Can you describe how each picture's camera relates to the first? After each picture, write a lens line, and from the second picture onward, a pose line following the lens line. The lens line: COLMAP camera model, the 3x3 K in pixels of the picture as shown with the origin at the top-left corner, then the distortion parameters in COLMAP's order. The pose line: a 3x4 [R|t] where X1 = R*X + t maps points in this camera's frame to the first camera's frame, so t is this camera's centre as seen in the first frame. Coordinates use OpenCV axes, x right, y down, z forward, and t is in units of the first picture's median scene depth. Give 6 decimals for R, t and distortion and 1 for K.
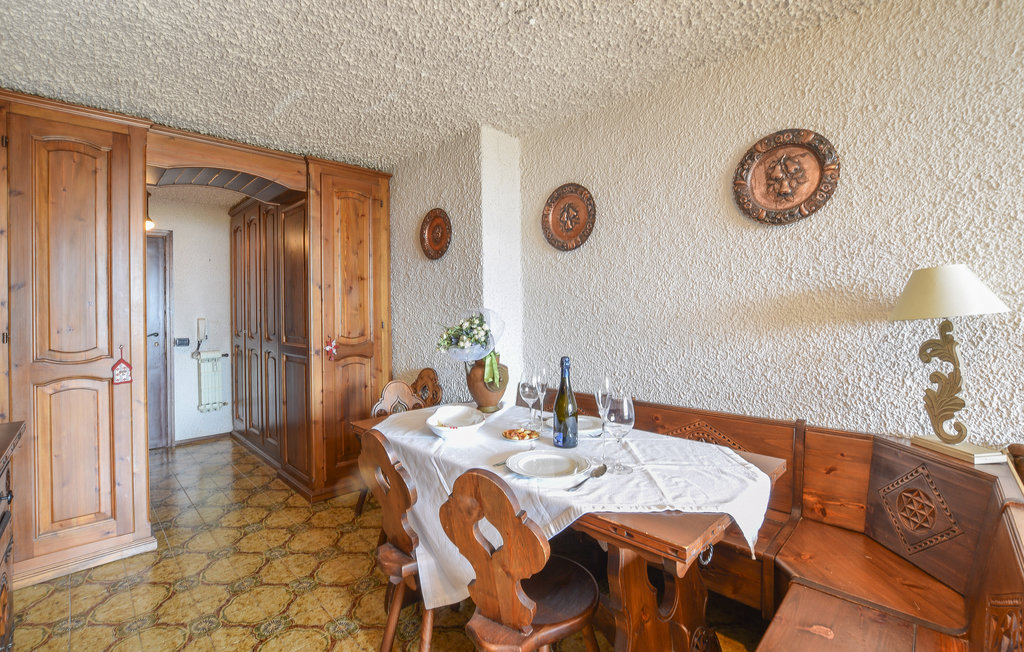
lens RADIAL K [[453.5, 0, 512.1], [0, 453.5, 306.6], [0, 0, 1]] dist [-0.027066, 0.000967]
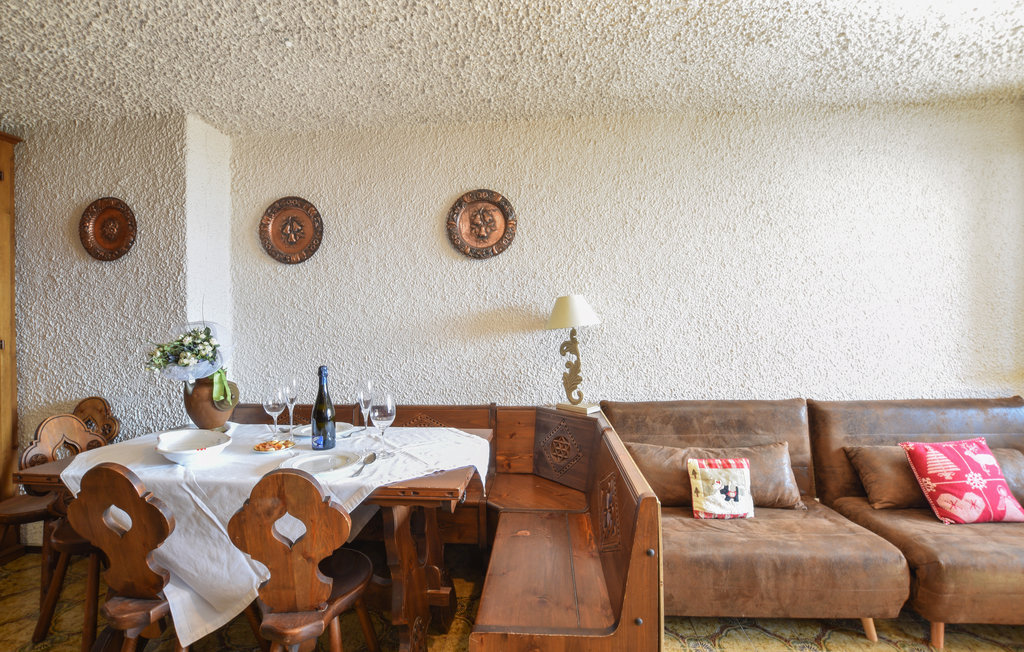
lens RADIAL K [[467.6, 0, 514.1], [0, 467.6, 313.0], [0, 0, 1]] dist [-0.027219, 0.000498]
pose [[0.761158, 0.012033, 0.648455, -0.231520], [-0.001331, 0.999855, -0.016991, 0.001780], [-0.648565, 0.012070, 0.761064, -0.130508]]
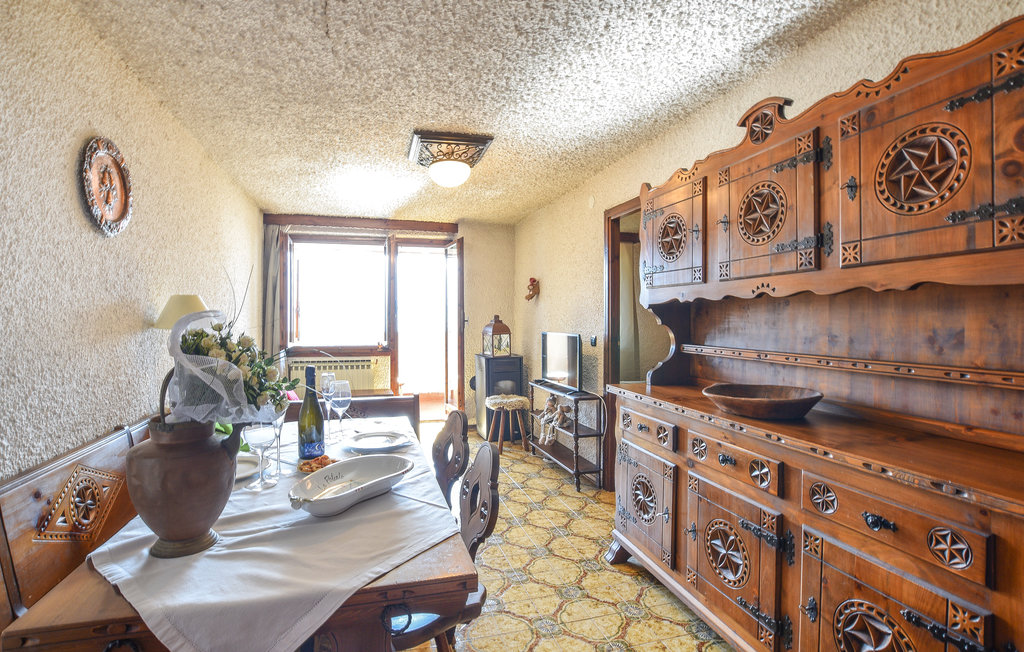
lens RADIAL K [[456.9, 0, 485.8], [0, 456.9, 324.3], [0, 0, 1]] dist [-0.025268, 0.000089]
pose [[-0.859878, 0.007851, 0.510439, -0.638073], [0.006242, 0.999969, -0.004864, 0.025760], [-0.510462, -0.000997, -0.859900, 1.474771]]
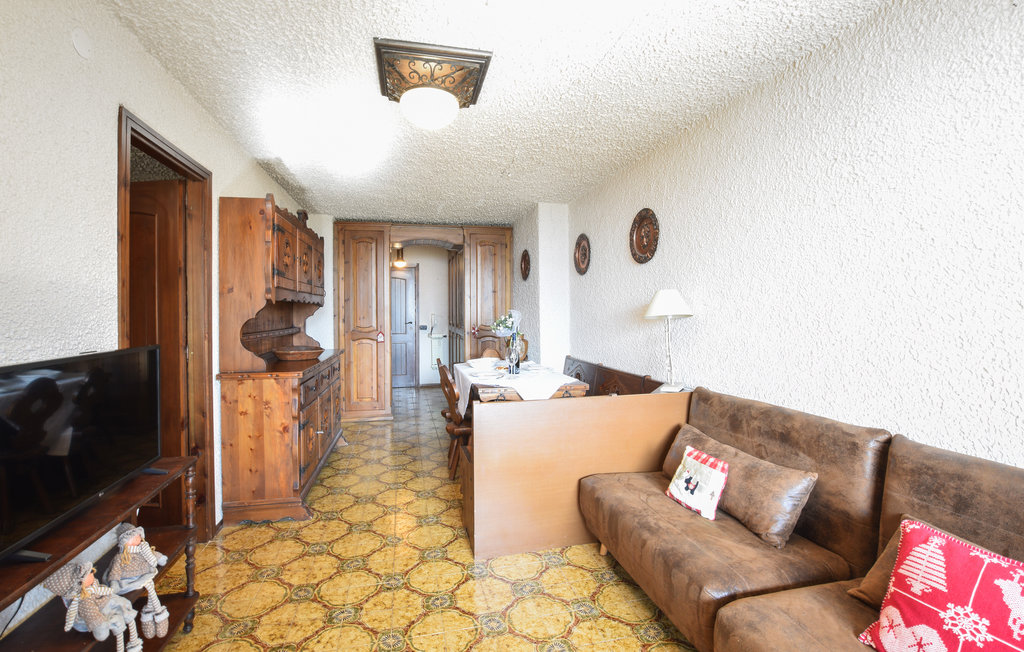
lens RADIAL K [[467.6, 0, 514.1], [0, 467.6, 313.0], [0, 0, 1]] dist [-0.027219, 0.000498]
pose [[0.852738, 0.010473, -0.522234, 1.143175], [-0.001500, 0.999844, 0.017601, -0.022498], [0.522337, -0.014226, 0.852620, -0.813127]]
